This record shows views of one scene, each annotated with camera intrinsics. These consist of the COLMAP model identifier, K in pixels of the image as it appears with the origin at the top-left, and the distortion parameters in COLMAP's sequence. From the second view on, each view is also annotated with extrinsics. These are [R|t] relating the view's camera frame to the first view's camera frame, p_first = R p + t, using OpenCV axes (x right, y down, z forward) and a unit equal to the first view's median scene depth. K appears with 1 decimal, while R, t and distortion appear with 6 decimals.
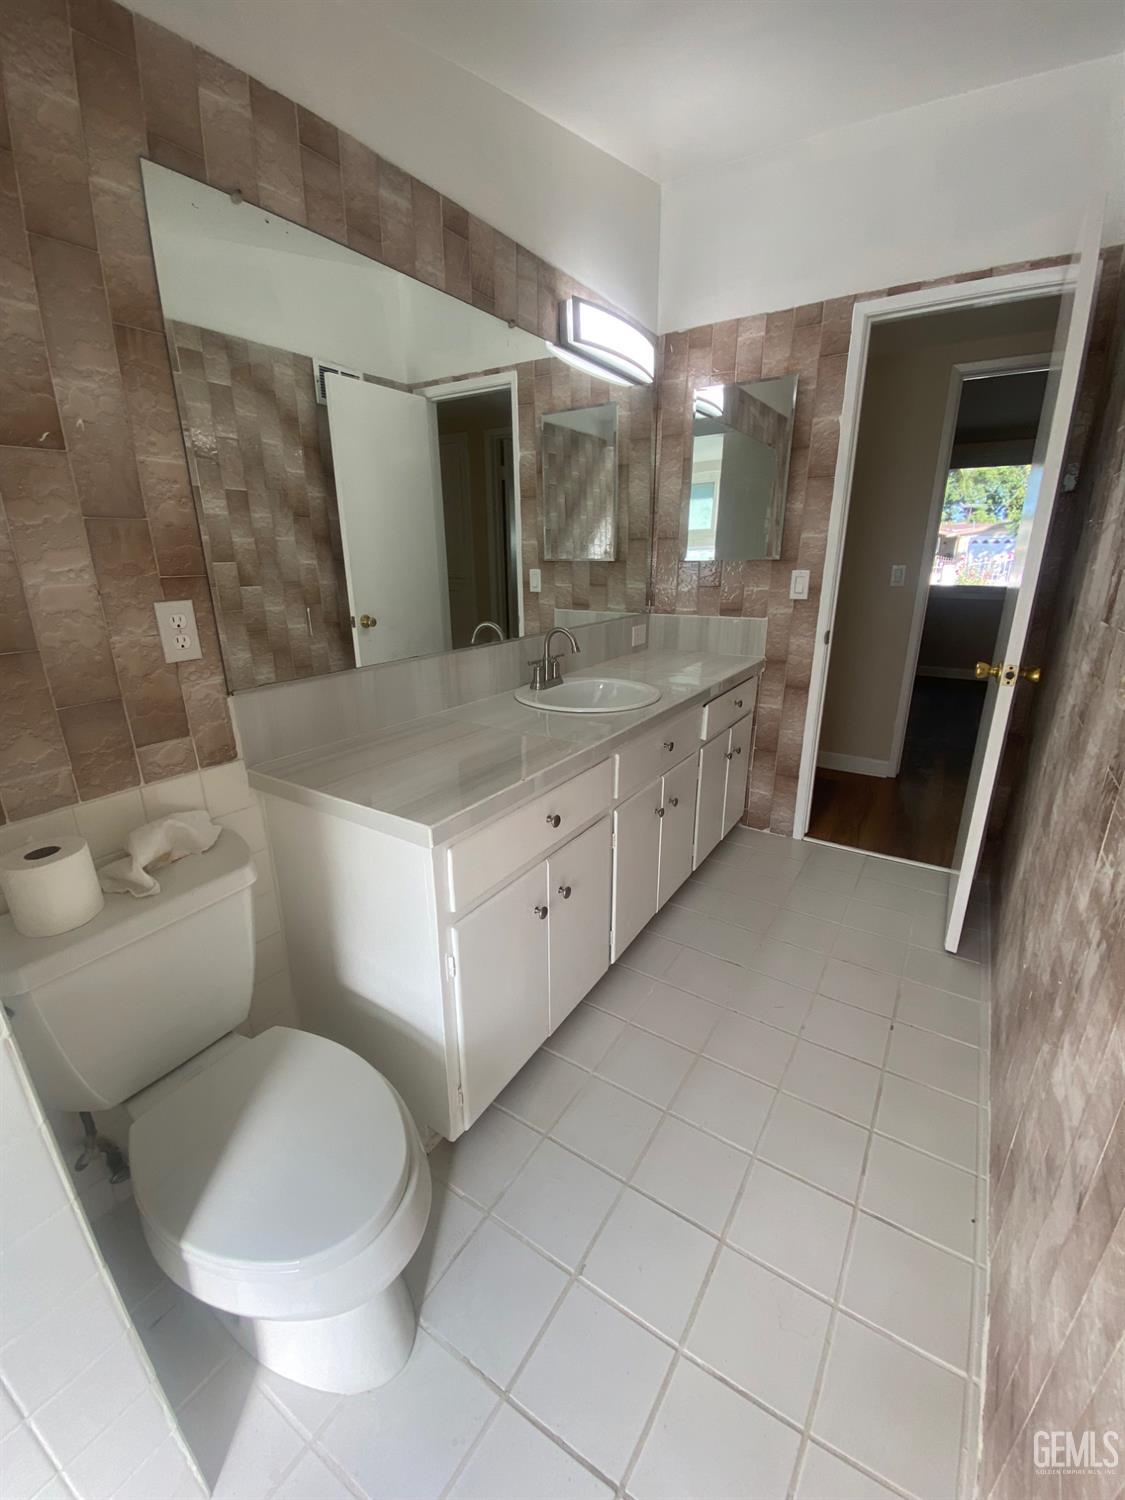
lens RADIAL K [[607.4, 0, 562.5], [0, 607.4, 750.0], [0, 0, 1]] dist [0.035192, -0.028581]
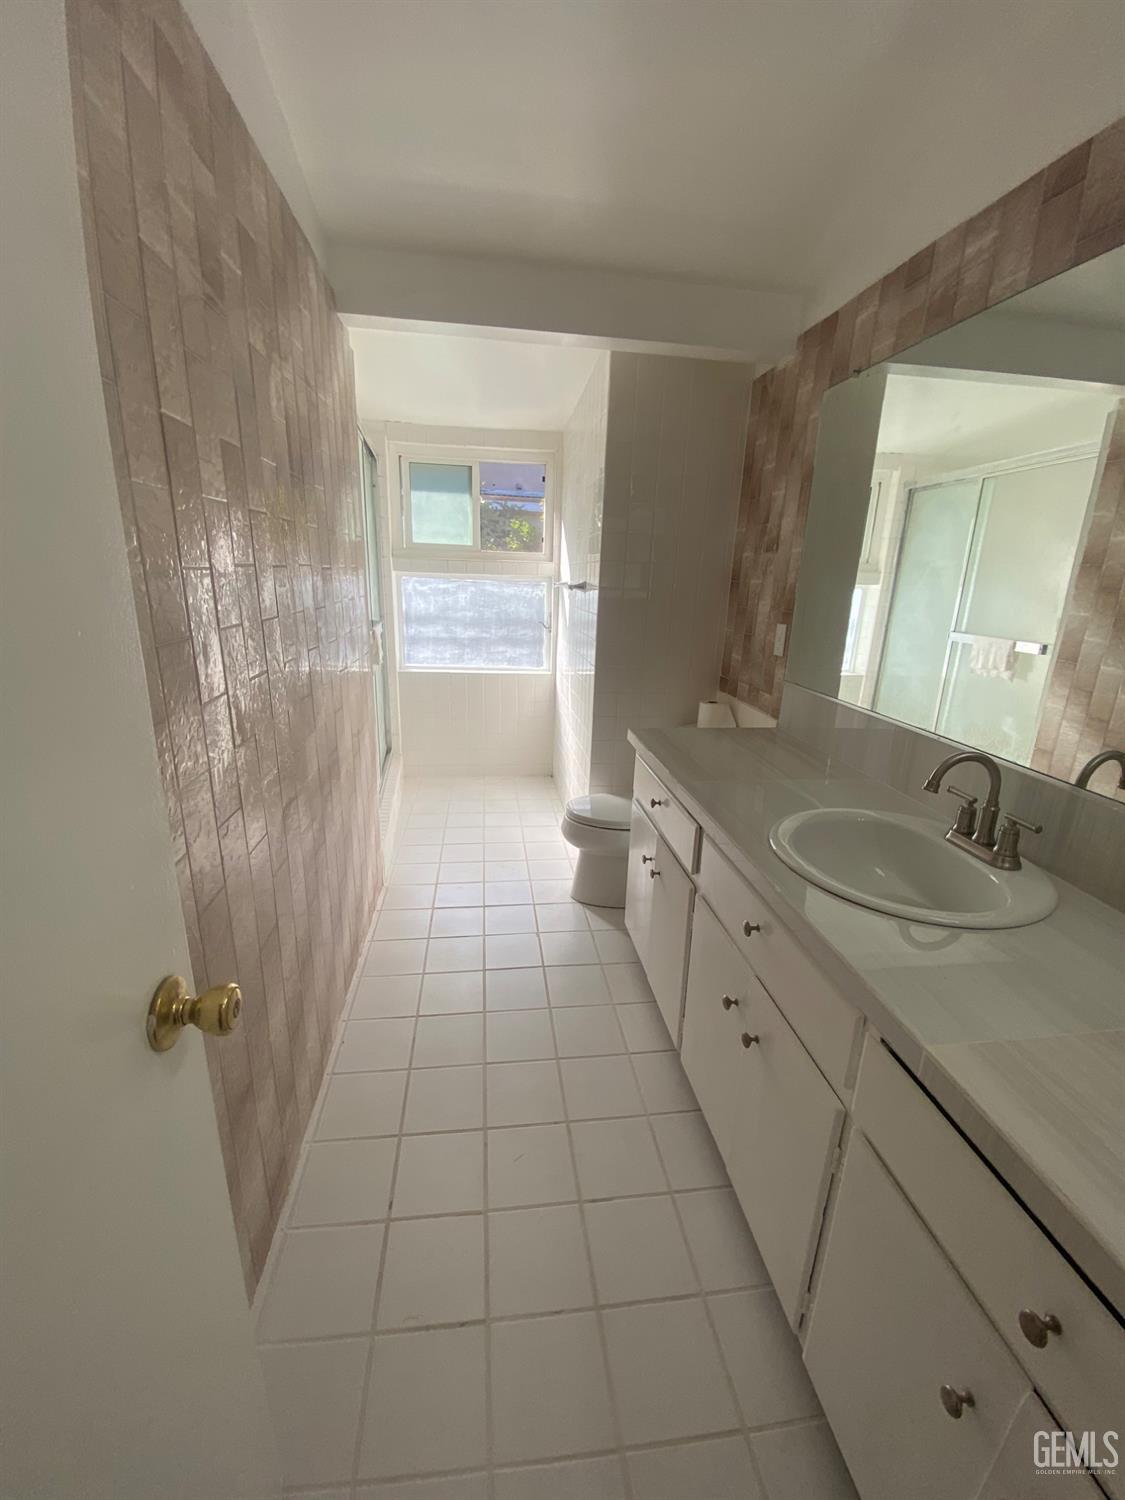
lens RADIAL K [[607.4, 0, 562.5], [0, 607.4, 750.0], [0, 0, 1]] dist [0.035192, -0.028581]
pose [[-0.762332, 0.161467, -0.626720, 0.517407], [-0.231910, 0.835916, 0.497455, -0.322778], [0.604208, 0.524569, -0.599800, 0.891741]]
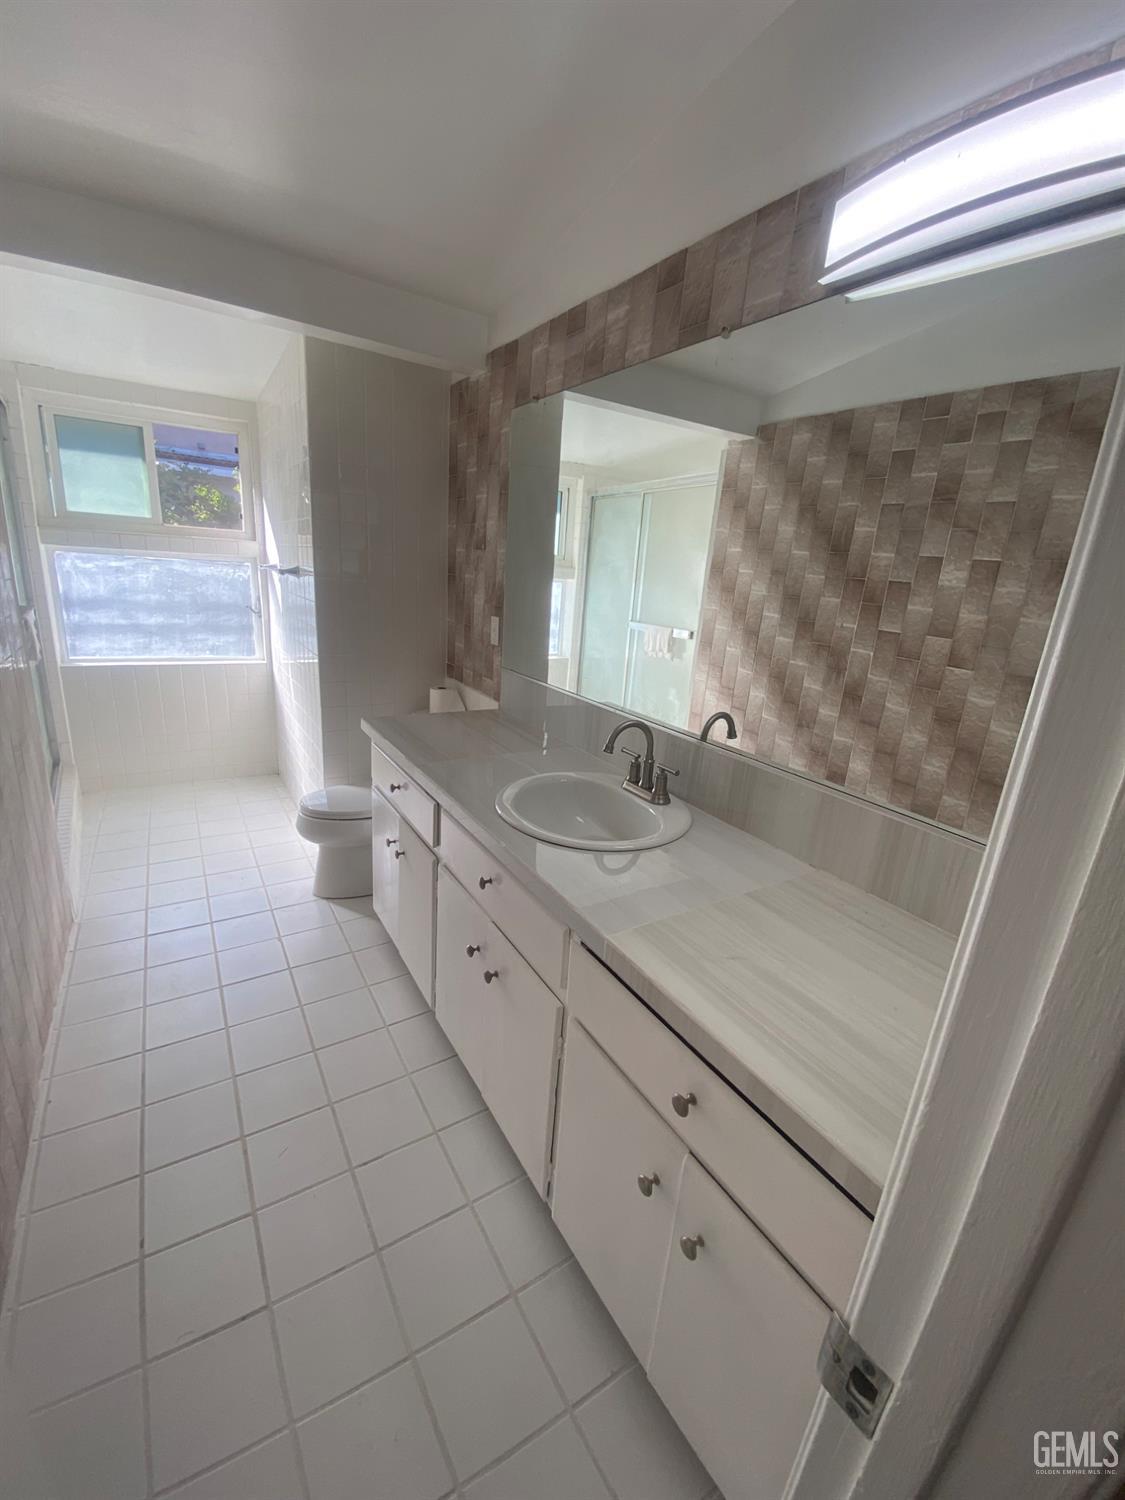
lens RADIAL K [[607.4, 0, 562.5], [0, 607.4, 750.0], [0, 0, 1]] dist [0.035192, -0.028581]
pose [[-0.421232, 0.233366, -0.876415, 0.557824], [-0.351106, 0.849022, 0.394825, -0.350404], [0.836234, 0.474028, -0.275699, 0.921842]]
